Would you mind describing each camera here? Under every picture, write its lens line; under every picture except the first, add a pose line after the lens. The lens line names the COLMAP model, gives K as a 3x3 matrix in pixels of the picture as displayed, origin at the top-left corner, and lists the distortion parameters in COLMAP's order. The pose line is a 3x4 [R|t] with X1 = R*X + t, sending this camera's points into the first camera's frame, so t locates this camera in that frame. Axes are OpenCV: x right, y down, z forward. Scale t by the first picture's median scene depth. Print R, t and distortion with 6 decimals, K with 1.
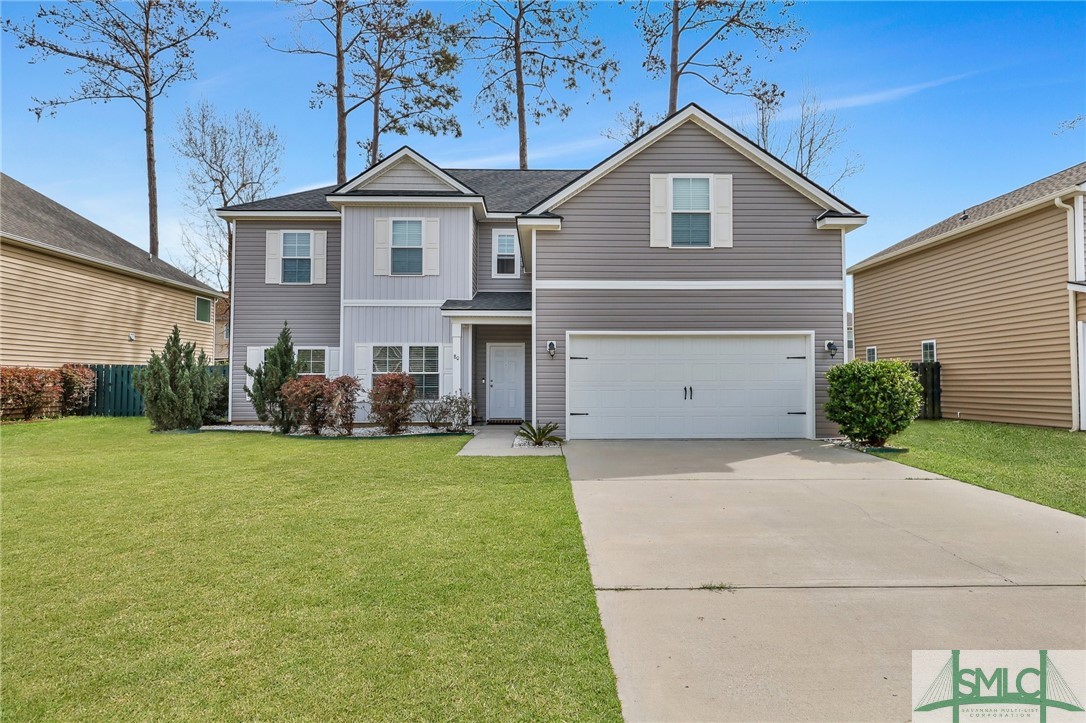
lens RADIAL K [[517.2, 0, 573.8], [0, 517.2, 365.6], [0, 0, 1]] dist [-0.002295, -0.000222]
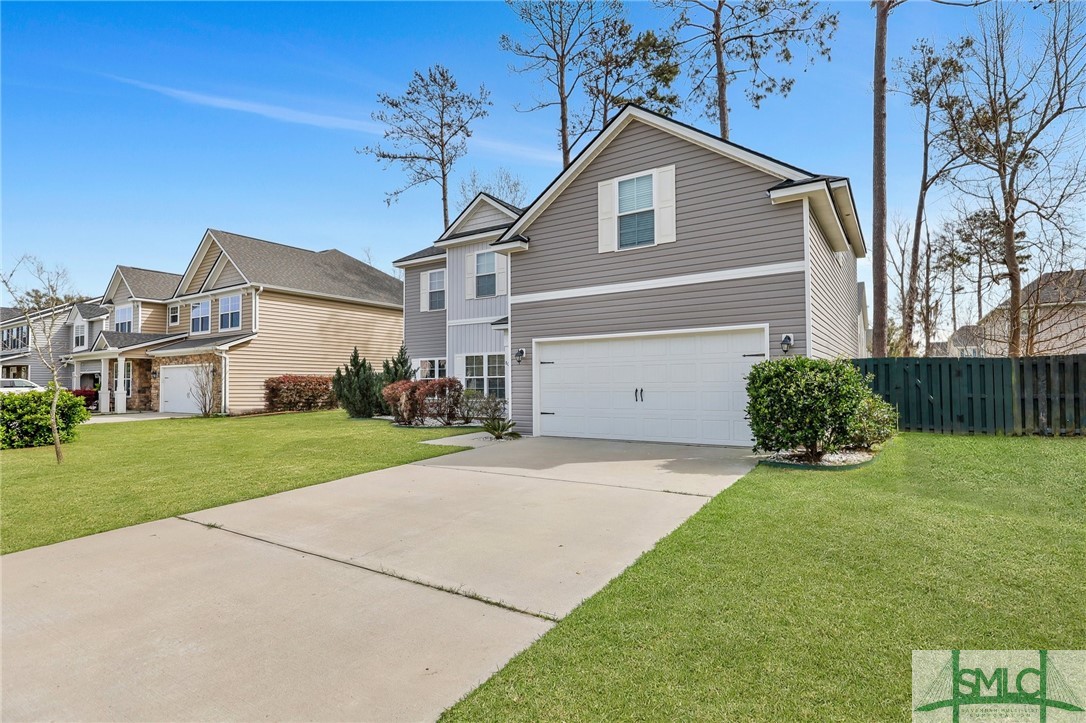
lens RADIAL K [[517.2, 0, 573.8], [0, 517.2, 365.6], [0, 0, 1]] dist [-0.002295, -0.000222]
pose [[0.845923, -0.024928, -0.532722, 0.508401], [0.025182, 0.999660, -0.006791, 0.000552], [0.532710, -0.007670, 0.846263, 0.075327]]
